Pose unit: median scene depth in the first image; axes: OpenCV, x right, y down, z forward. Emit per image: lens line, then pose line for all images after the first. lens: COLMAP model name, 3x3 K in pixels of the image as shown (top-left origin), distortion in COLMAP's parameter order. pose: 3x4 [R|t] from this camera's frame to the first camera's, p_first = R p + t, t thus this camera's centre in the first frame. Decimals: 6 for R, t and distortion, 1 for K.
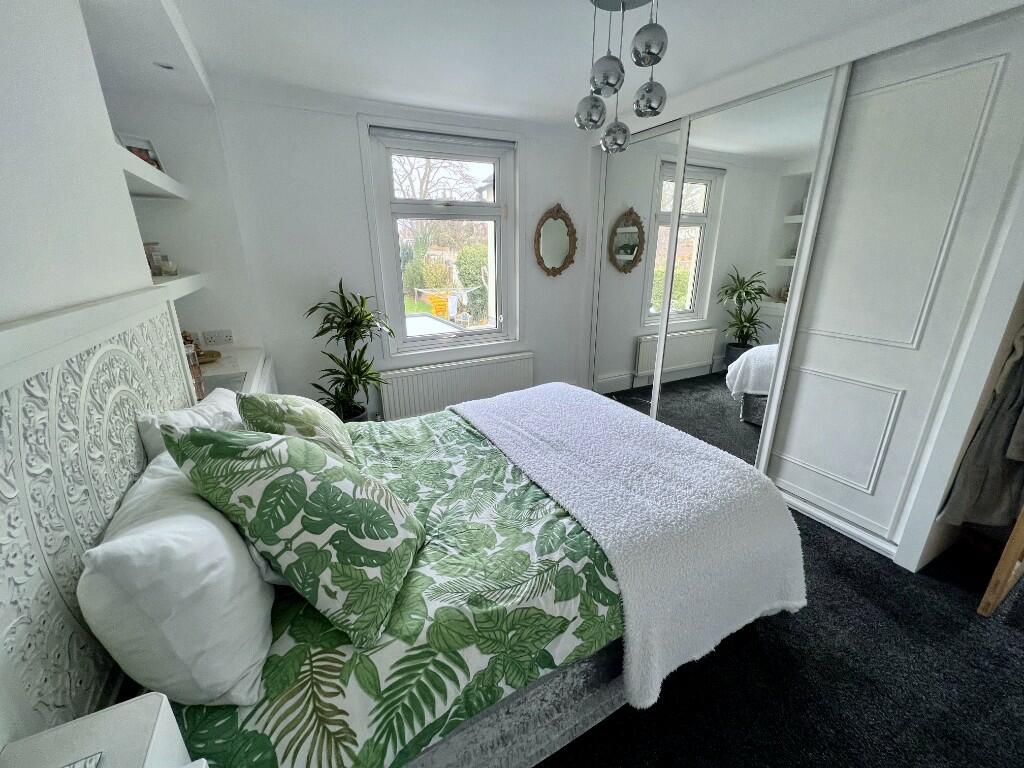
lens RADIAL K [[410.5, 0, 510.2], [0, 410.5, 380.1], [0, 0, 1]] dist [0.000907, 0.000321]
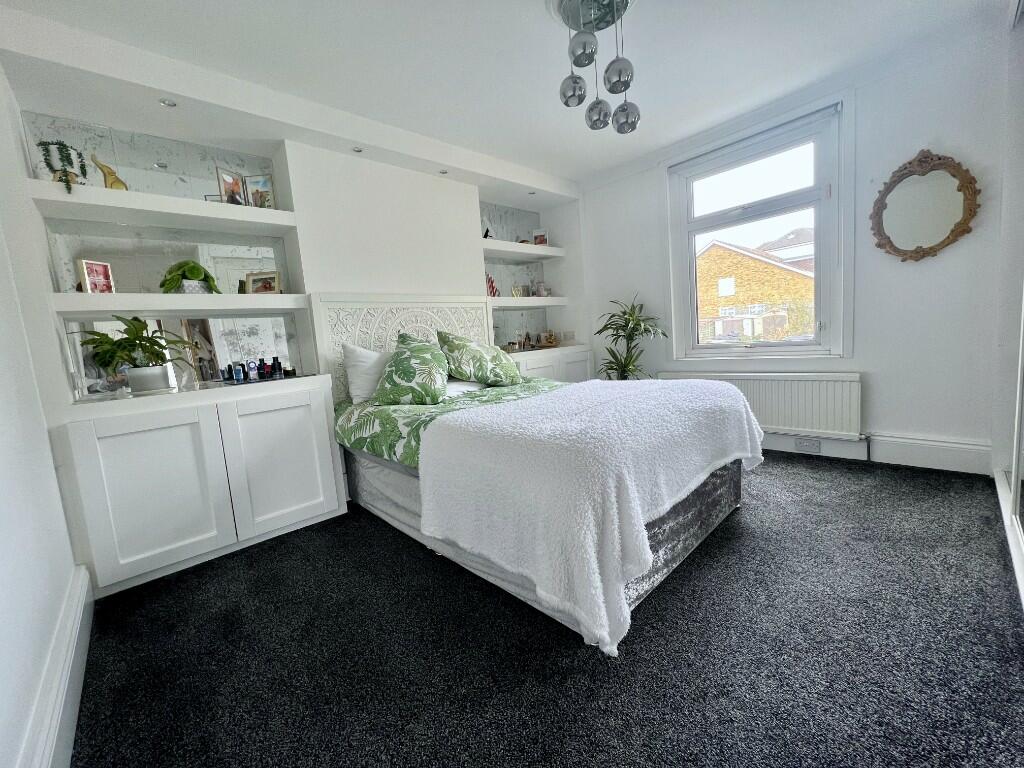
lens RADIAL K [[410.5, 0, 510.2], [0, 410.5, 380.1], [0, 0, 1]] dist [0.000907, 0.000321]
pose [[0.270386, 0.090251, -0.958513, 0.603069], [-0.213277, 0.976475, 0.031779, 0.051466], [0.938831, 0.195836, 0.283273, 0.260487]]
